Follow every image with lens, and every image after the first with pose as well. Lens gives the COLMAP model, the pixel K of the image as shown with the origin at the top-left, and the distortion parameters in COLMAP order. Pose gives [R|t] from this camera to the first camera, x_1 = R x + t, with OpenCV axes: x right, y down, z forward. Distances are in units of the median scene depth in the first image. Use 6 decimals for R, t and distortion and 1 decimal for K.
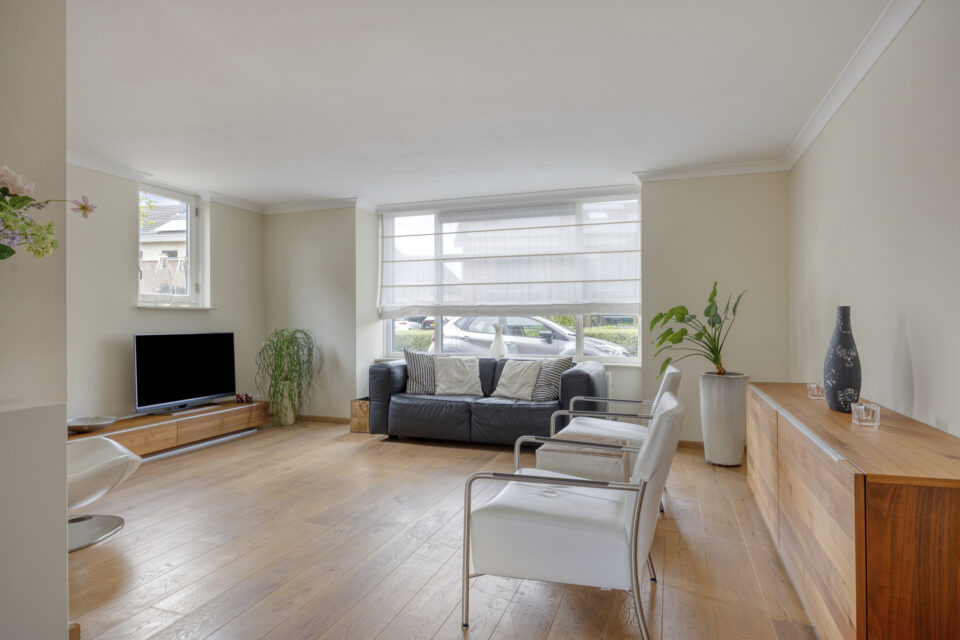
lens RADIAL K [[524.4, 0, 481.1], [0, 524.4, 320.0], [0, 0, 1]] dist [-0.005311, 0.000327]
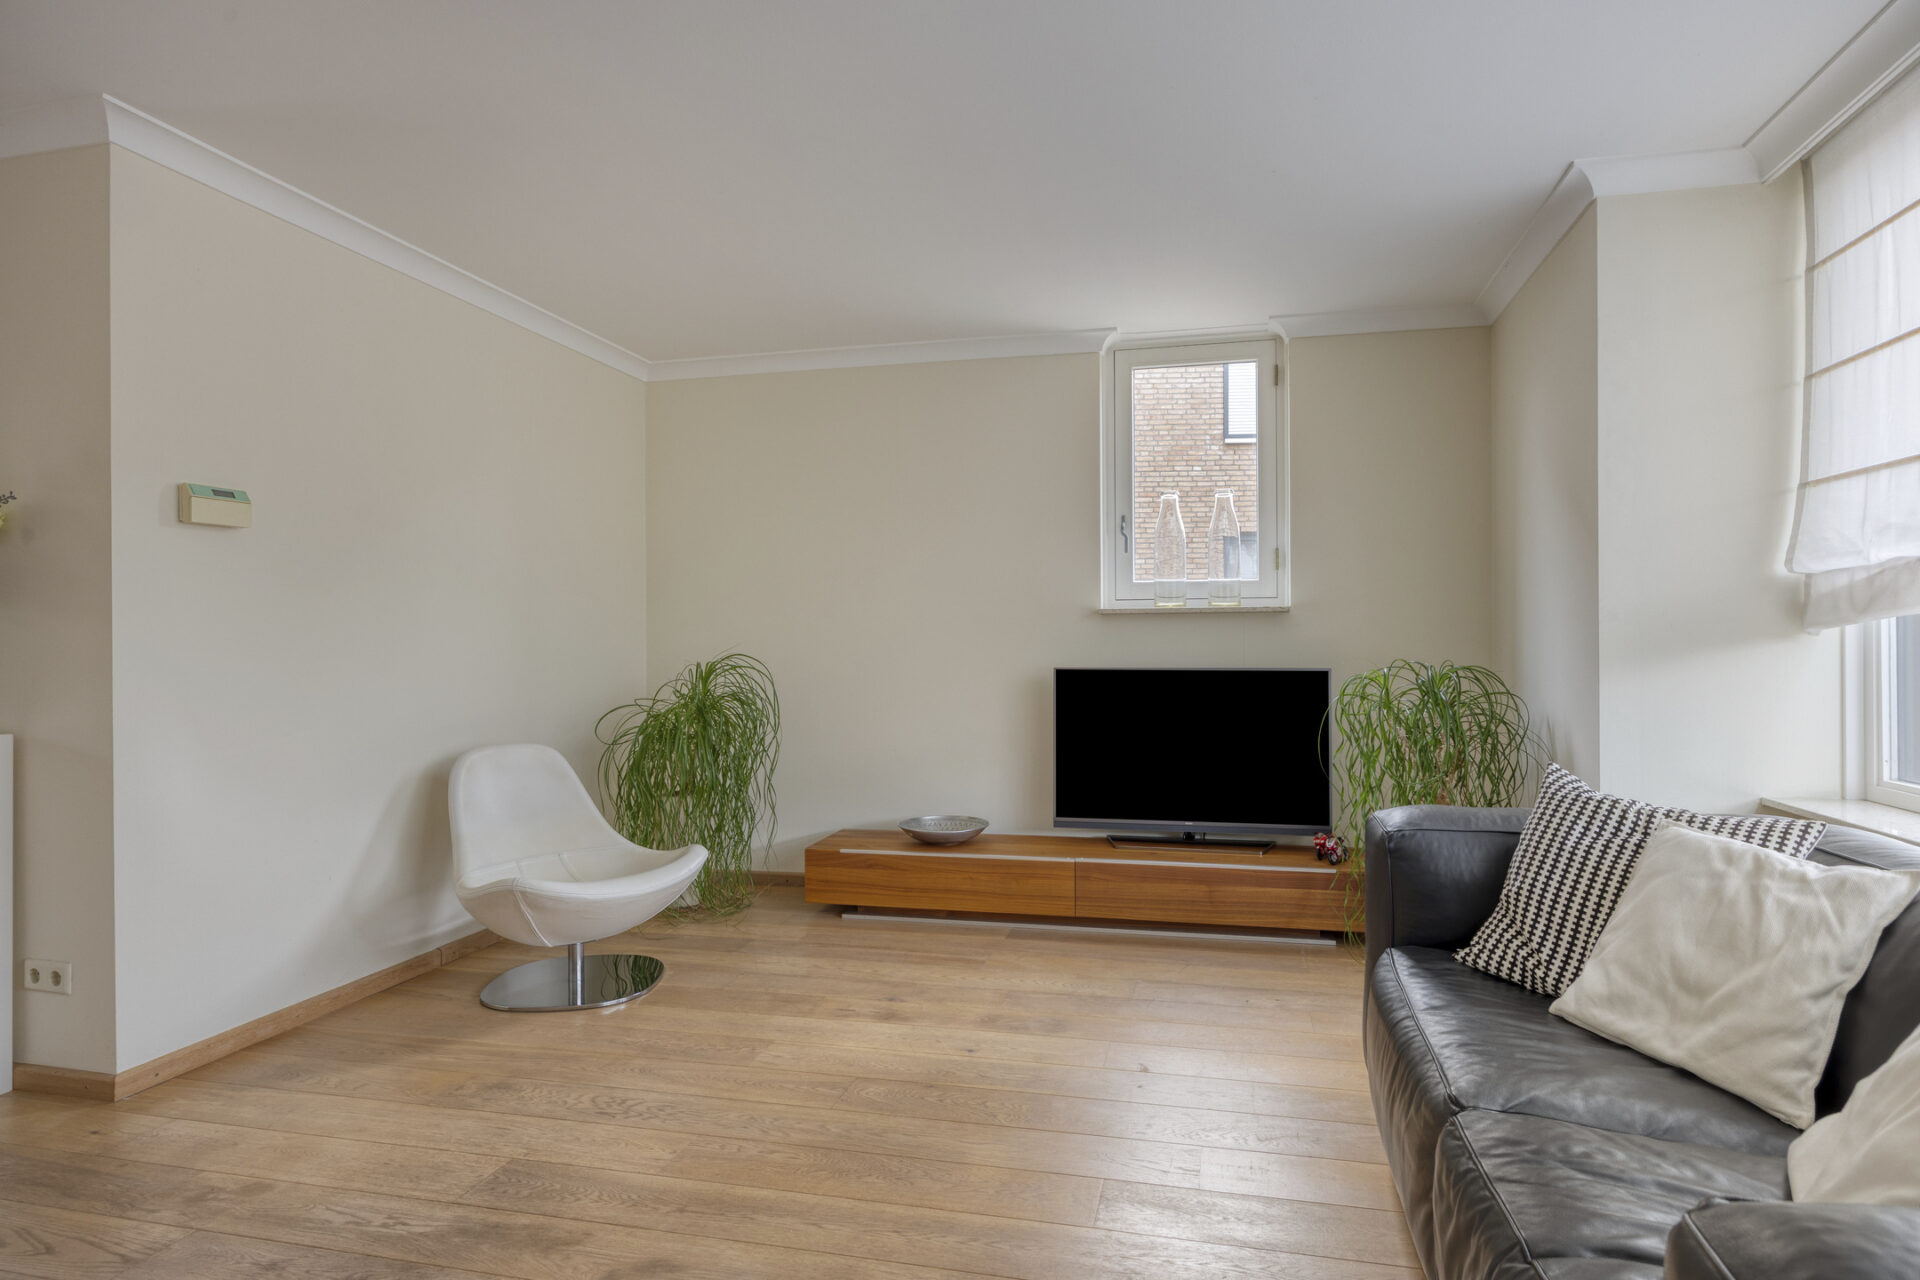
lens RADIAL K [[1048.9, 0, 969.1], [0, 1048.9, 640.3], [0, 0, 1]] dist [-0.005311, 0.000327]
pose [[0.117650, -0.000876, -0.993055, 0.278154], [0.006370, 0.999980, -0.000128, 0.001610], [0.993035, -0.006311, 0.117654, 0.732089]]
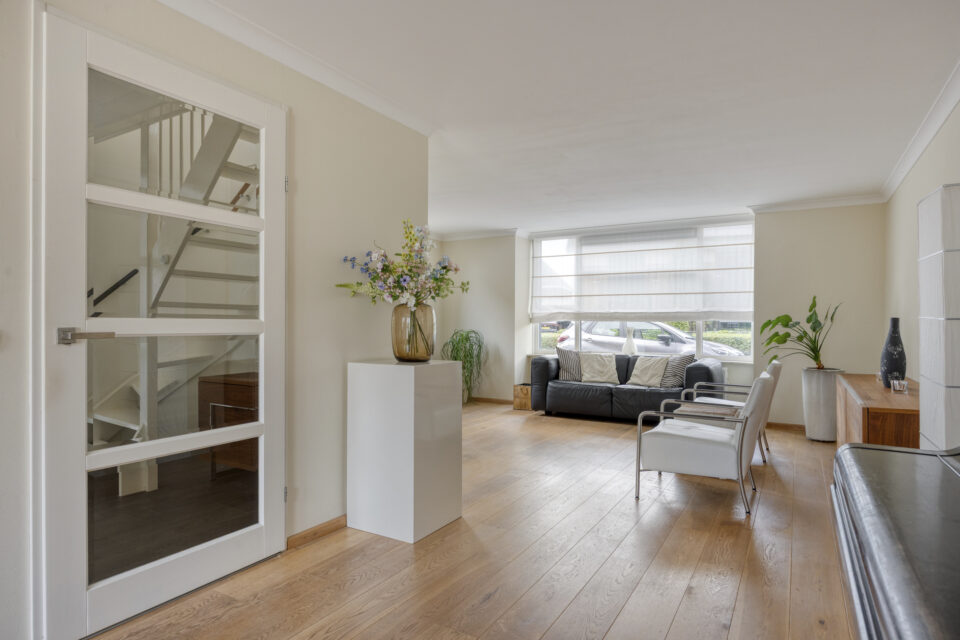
lens RADIAL K [[524.4, 0, 484.6], [0, 524.4, 325.5], [0, 0, 1]] dist [-0.005311, 0.000327]
pose [[0.981795, 0.007956, -0.189776, -0.078467], [-0.007132, 0.999962, 0.005024, -0.001386], [0.189809, -0.003579, 0.981815, -0.317573]]
